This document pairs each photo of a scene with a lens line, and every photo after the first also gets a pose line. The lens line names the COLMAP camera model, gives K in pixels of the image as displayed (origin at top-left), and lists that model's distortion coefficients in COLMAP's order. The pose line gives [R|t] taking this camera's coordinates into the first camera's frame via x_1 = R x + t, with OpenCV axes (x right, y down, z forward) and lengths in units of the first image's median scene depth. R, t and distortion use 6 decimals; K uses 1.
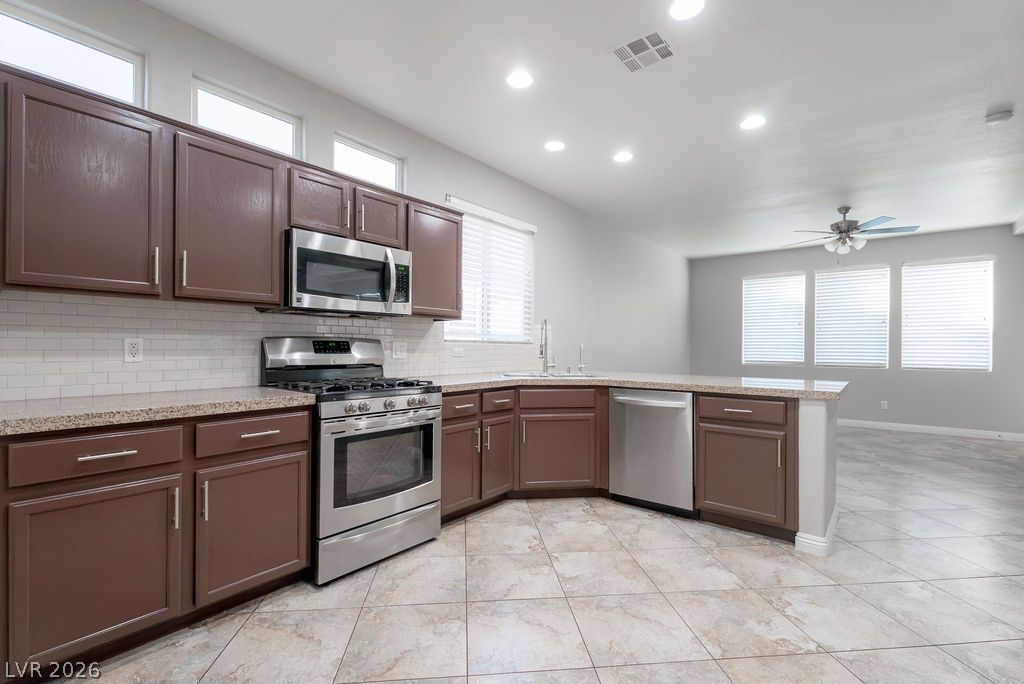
lens RADIAL K [[455.3, 0, 509.6], [0, 455.3, 344.7], [0, 0, 1]] dist [0.001784, 0.000296]
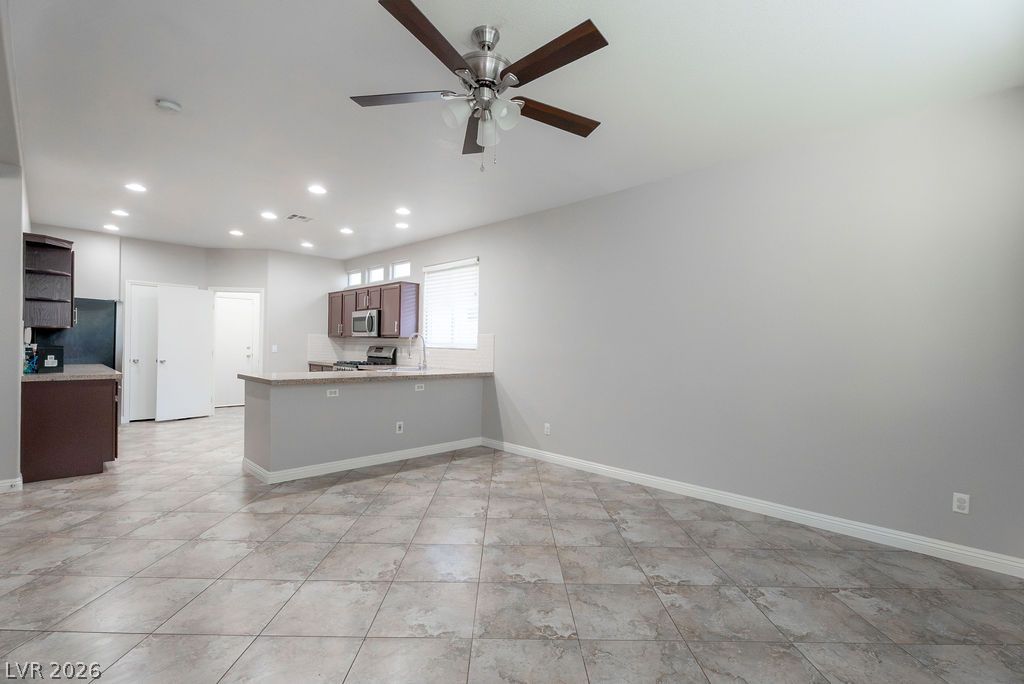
lens RADIAL K [[458.6, 0, 510.3], [0, 458.6, 347.8], [0, 0, 1]] dist [0.001635, 0.000313]
pose [[-0.097272, -0.006515, -0.995237, 2.397959], [-0.014748, 0.999878, -0.005104, -0.005161], [0.995149, 0.014182, -0.097356, 2.228496]]
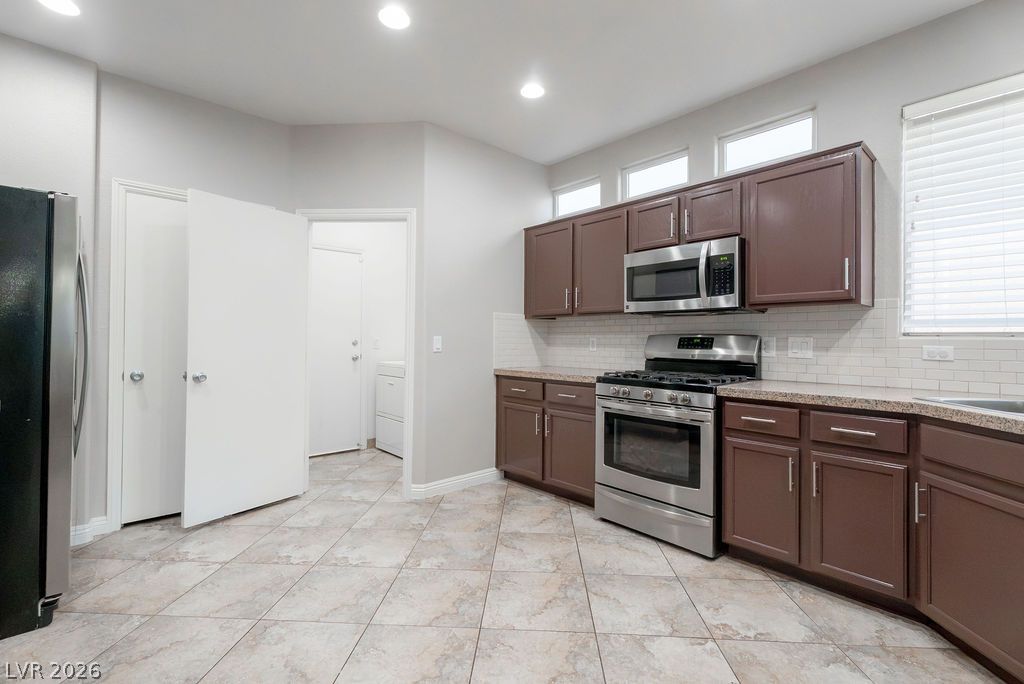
lens RADIAL K [[456.1, 0, 509.4], [0, 456.1, 333.8], [0, 0, 1]] dist [0.001305, 0.000473]
pose [[-0.161161, -0.022274, -0.986677, 0.844904], [-0.002684, 0.999751, -0.022131, 0.008876], [0.986925, -0.000918, -0.161180, 0.818265]]
